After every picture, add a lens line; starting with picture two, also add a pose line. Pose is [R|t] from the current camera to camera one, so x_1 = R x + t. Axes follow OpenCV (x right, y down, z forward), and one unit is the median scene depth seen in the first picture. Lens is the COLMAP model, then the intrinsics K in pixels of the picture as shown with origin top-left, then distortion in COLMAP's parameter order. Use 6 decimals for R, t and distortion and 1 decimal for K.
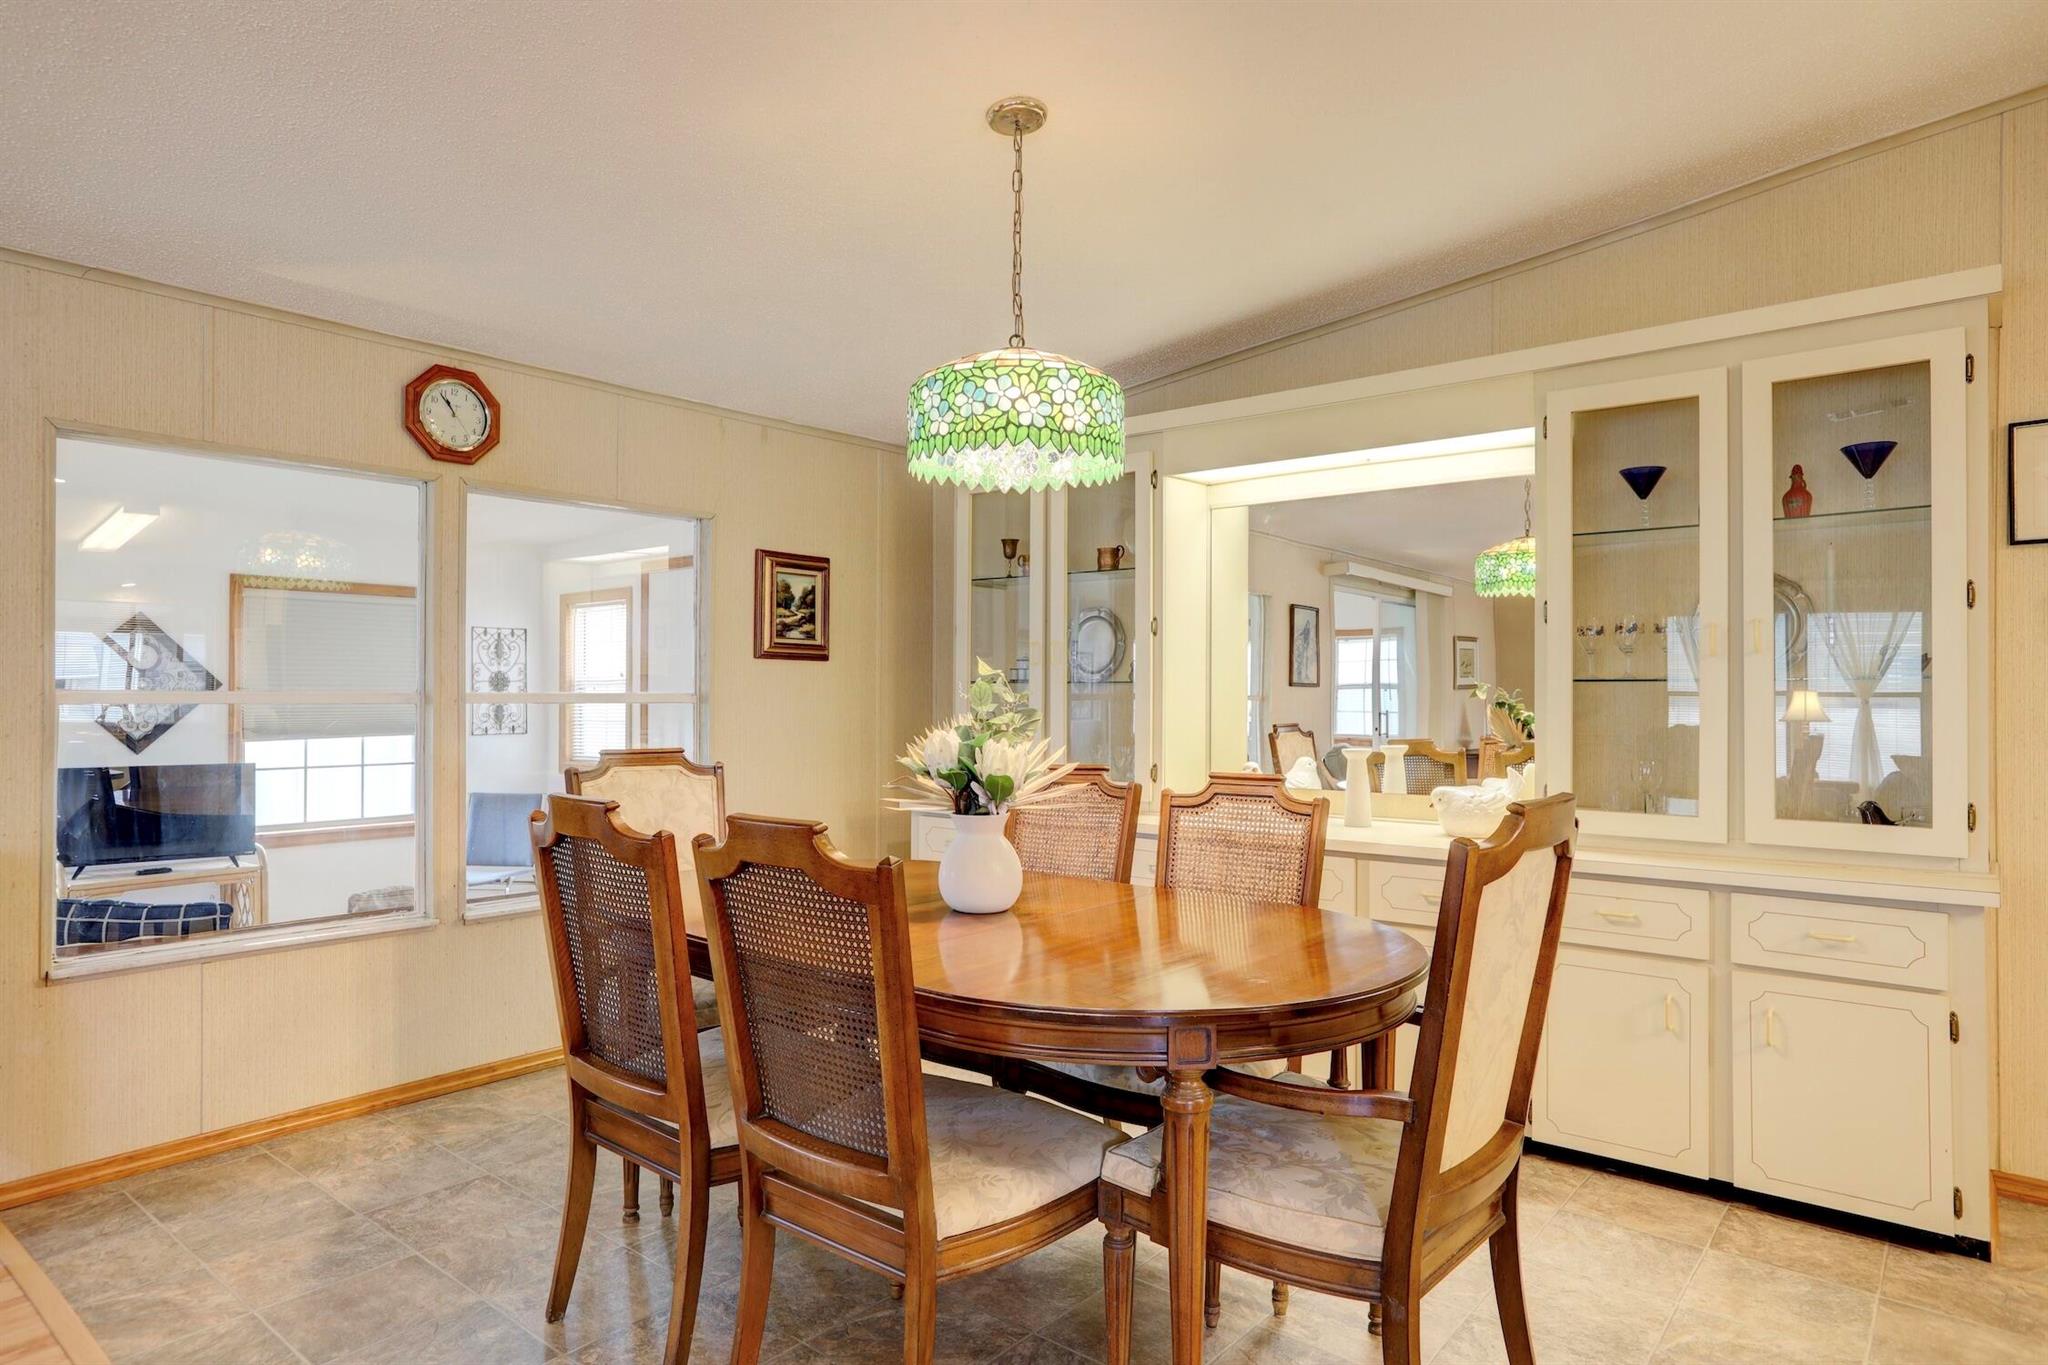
lens RADIAL K [[1199.7, 0, 1024.0], [0, 1199.7, 682.5], [0, 0, 1]] dist [0.033114, 0.000725]
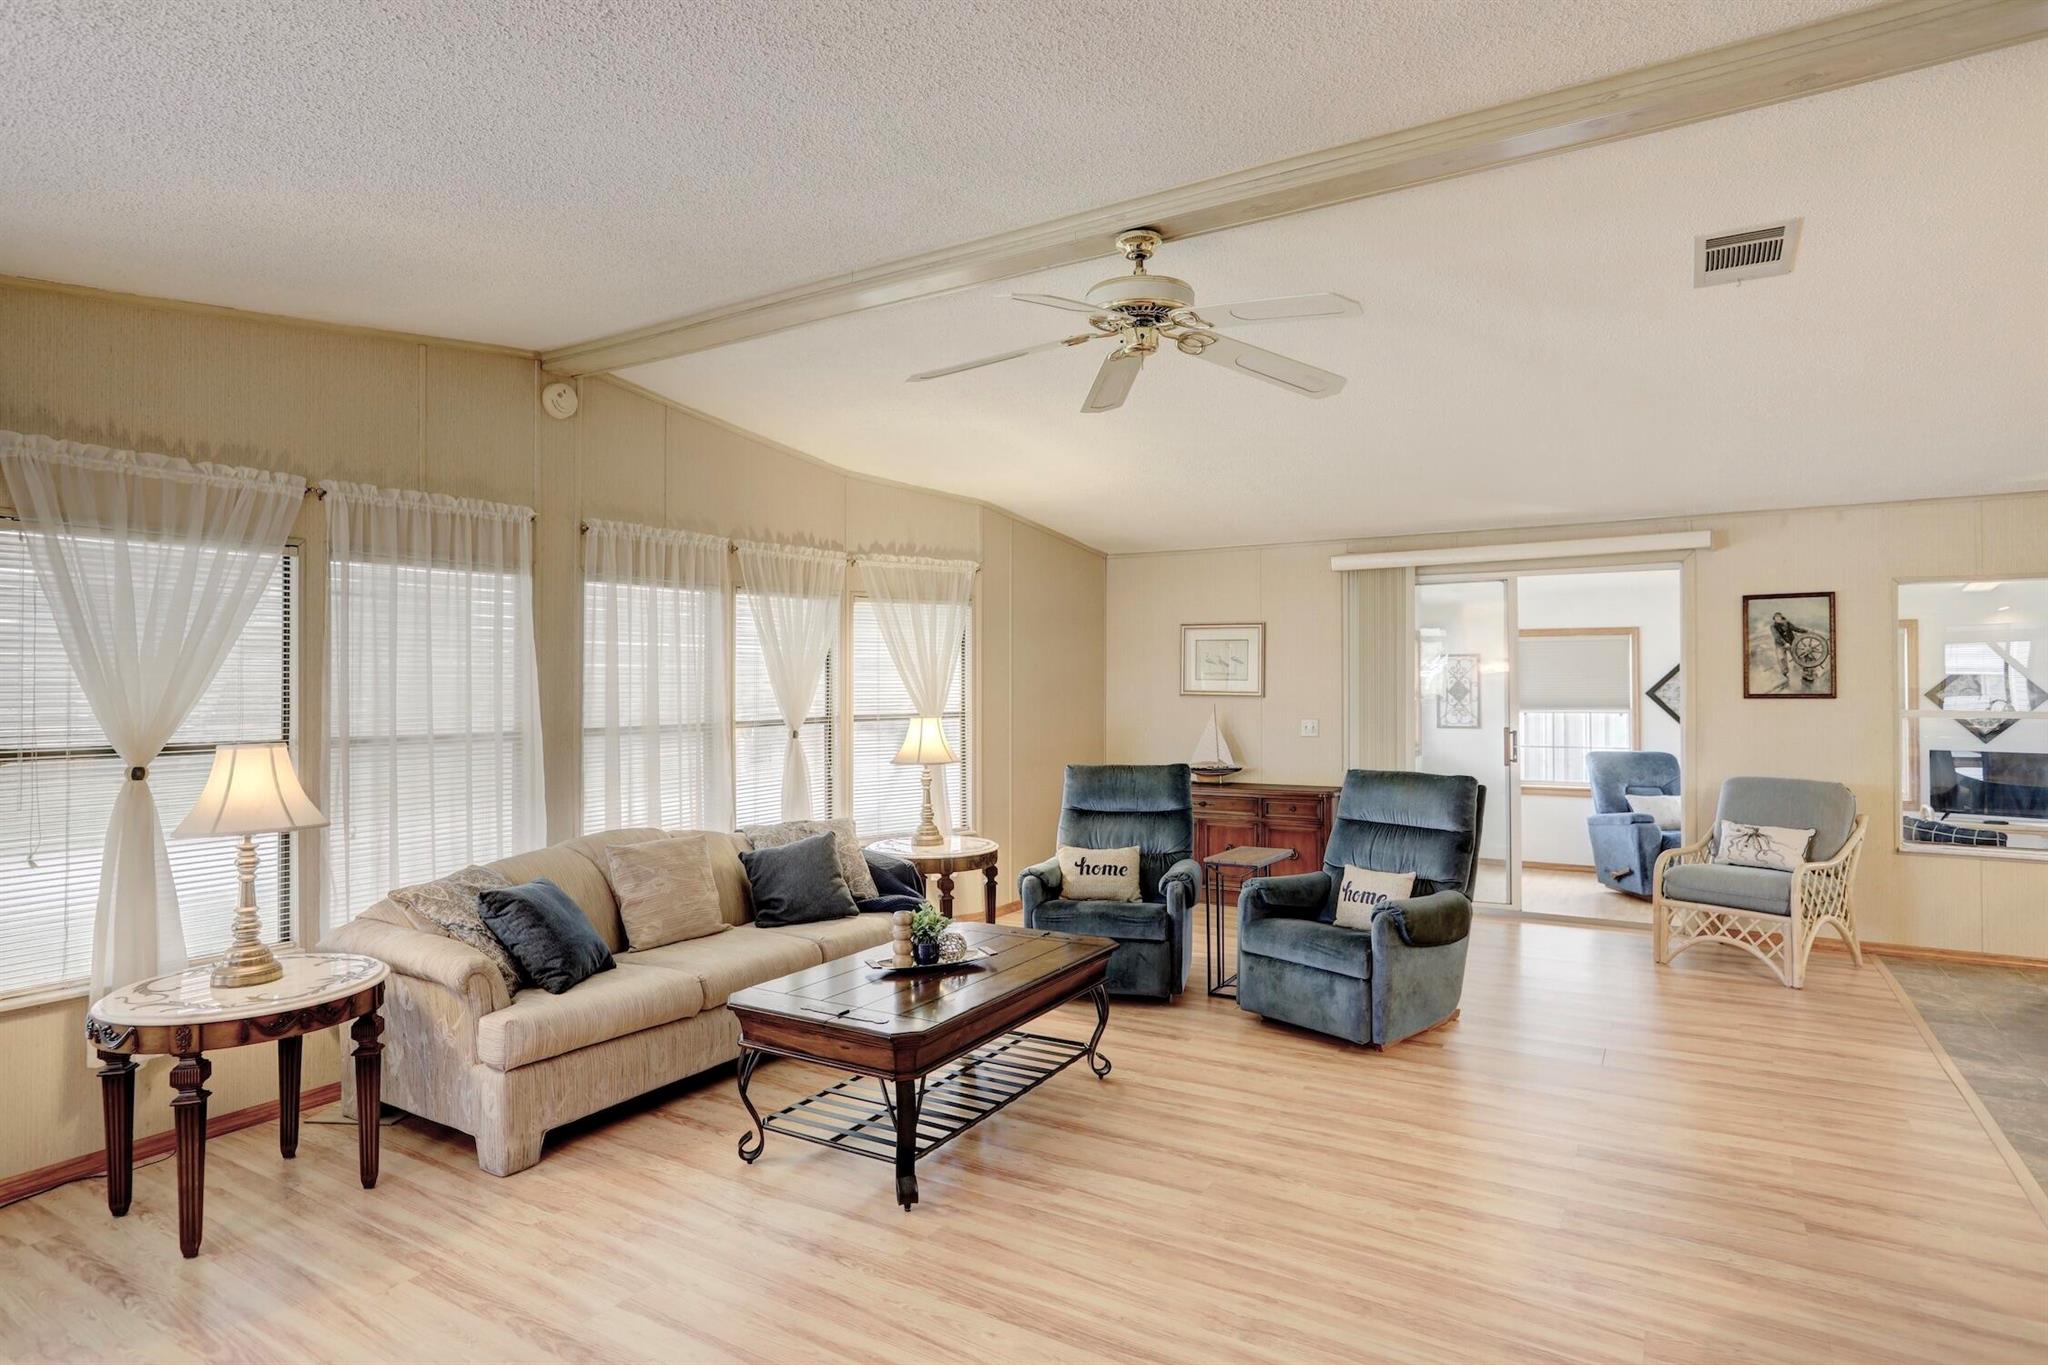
lens RADIAL K [[1096.8, 0, 1024.0], [0, 1096.8, 682.5], [0, 0, 1]] dist [-0.003646, -0.000263]
pose [[0.158849, -0.005509, -0.987287, 0.597819], [0.015382, 0.999877, -0.003105, -0.043335], [0.987183, -0.014694, 0.158915, -0.558419]]
